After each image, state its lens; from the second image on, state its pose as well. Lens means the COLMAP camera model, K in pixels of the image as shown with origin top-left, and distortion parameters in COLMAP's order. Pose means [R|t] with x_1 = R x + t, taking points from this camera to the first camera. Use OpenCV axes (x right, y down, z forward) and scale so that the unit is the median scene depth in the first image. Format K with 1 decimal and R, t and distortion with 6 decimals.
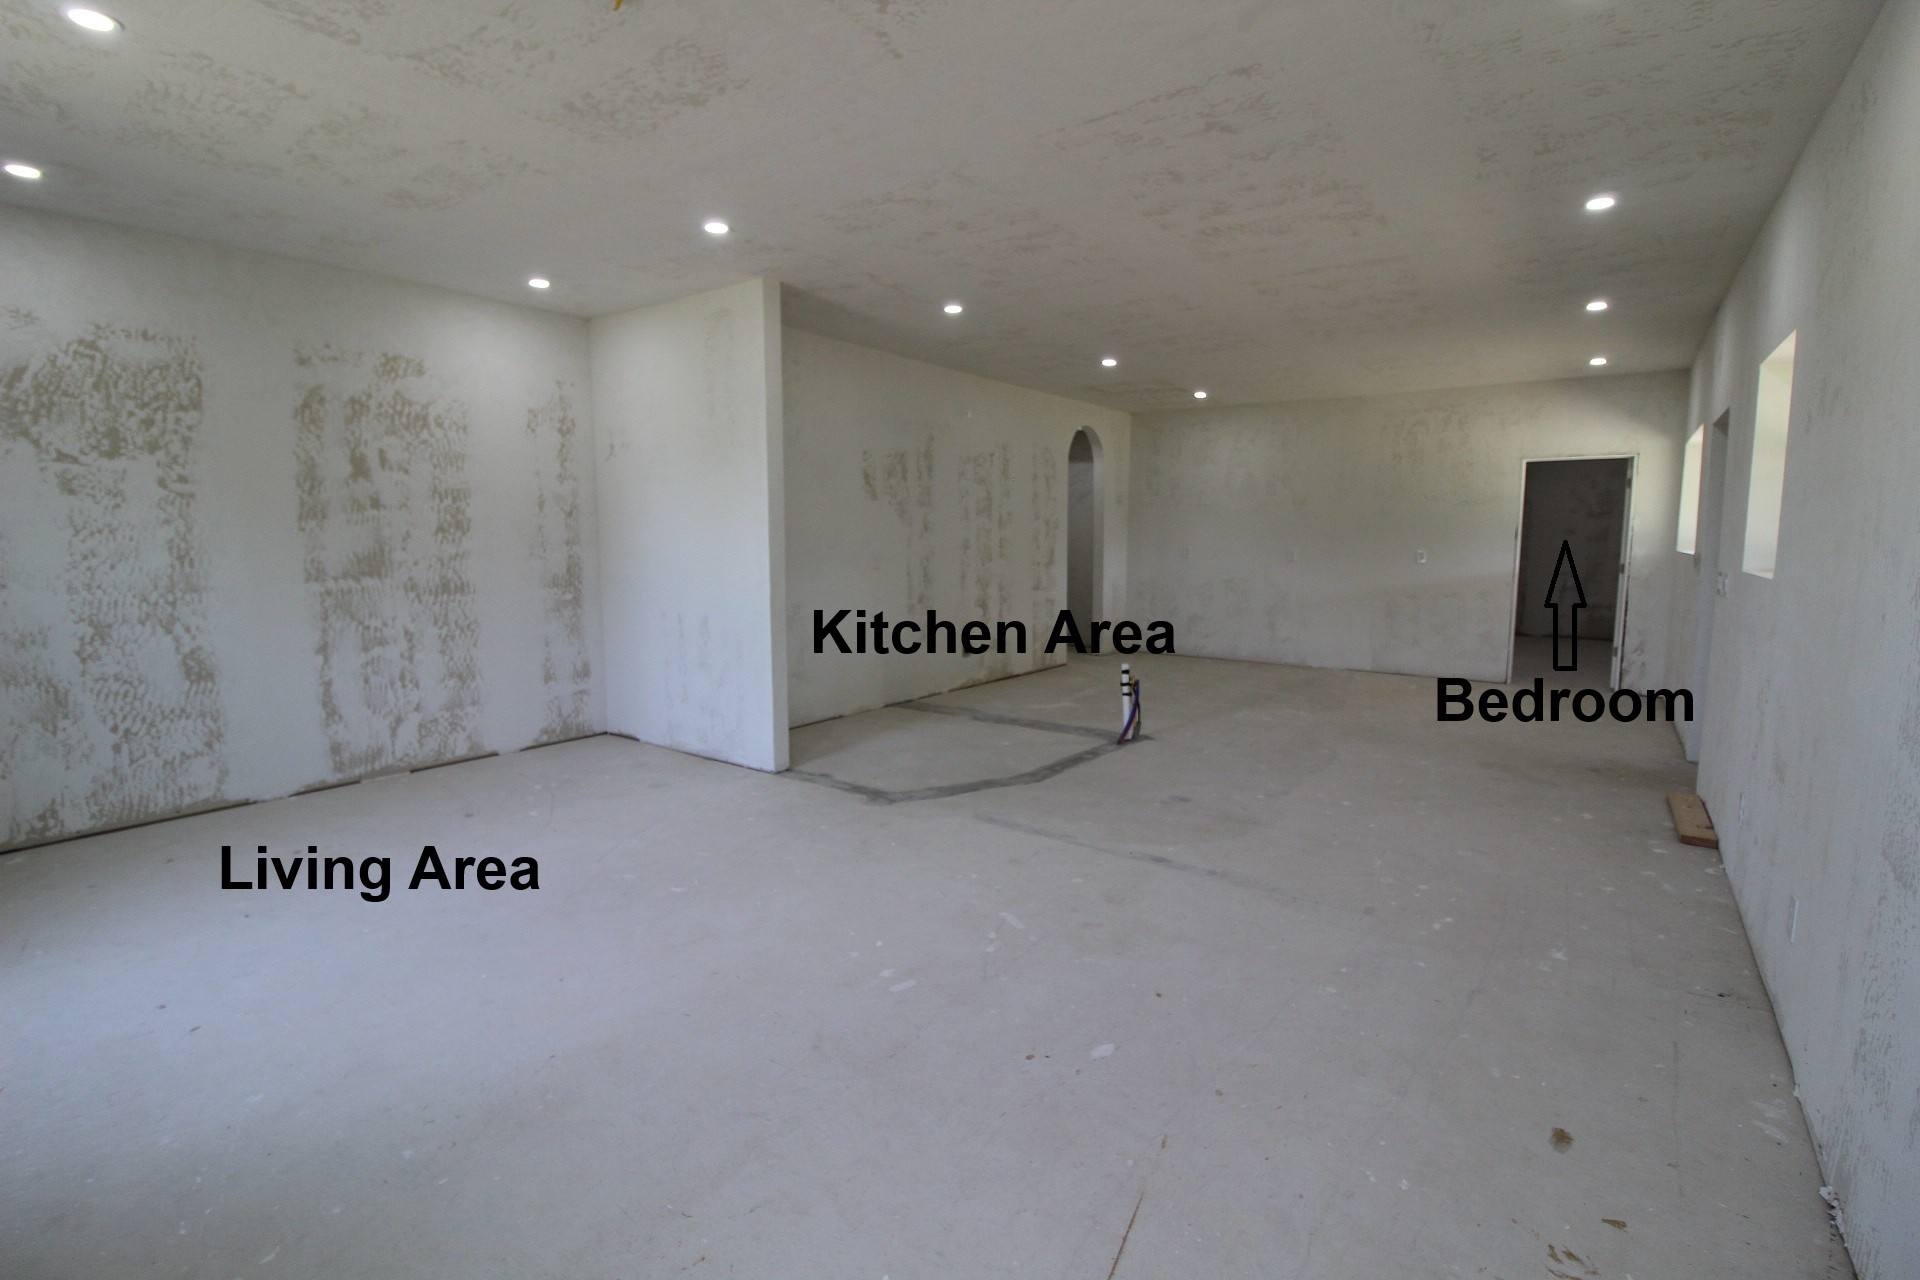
lens RADIAL K [[902.8, 0, 960.4], [0, 902.8, 638.0], [0, 0, 1]] dist [-0.008534, -0.003081]
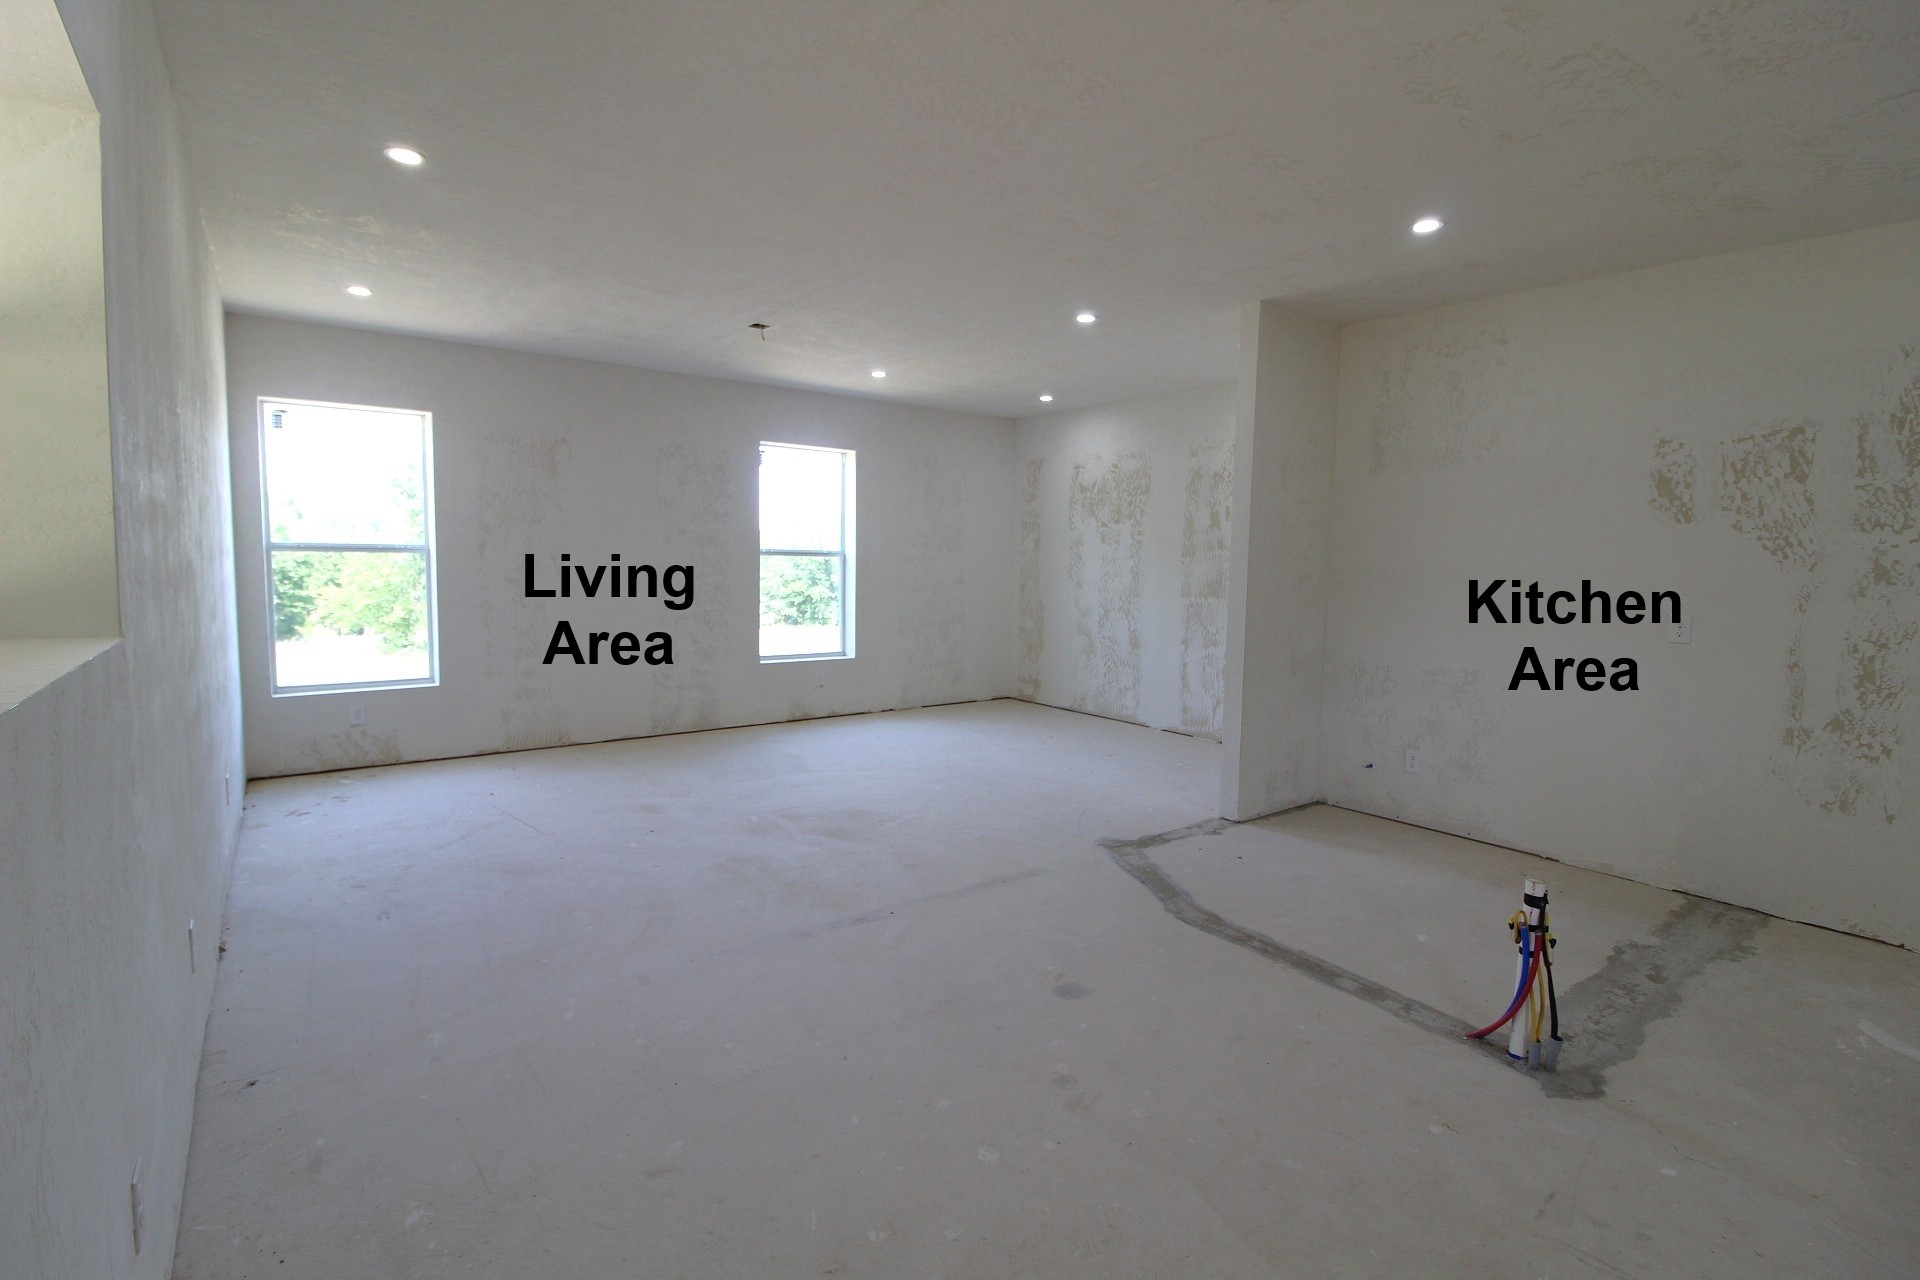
lens RADIAL K [[902.8, 0, 958.6], [0, 902.8, 635.3], [0, 0, 1]] dist [-0.008534, -0.003081]
pose [[-0.302532, 0.074130, -0.950252, 0.827733], [-0.136123, 0.983391, 0.120052, -0.125697], [0.943369, 0.165671, -0.287417, 1.052369]]
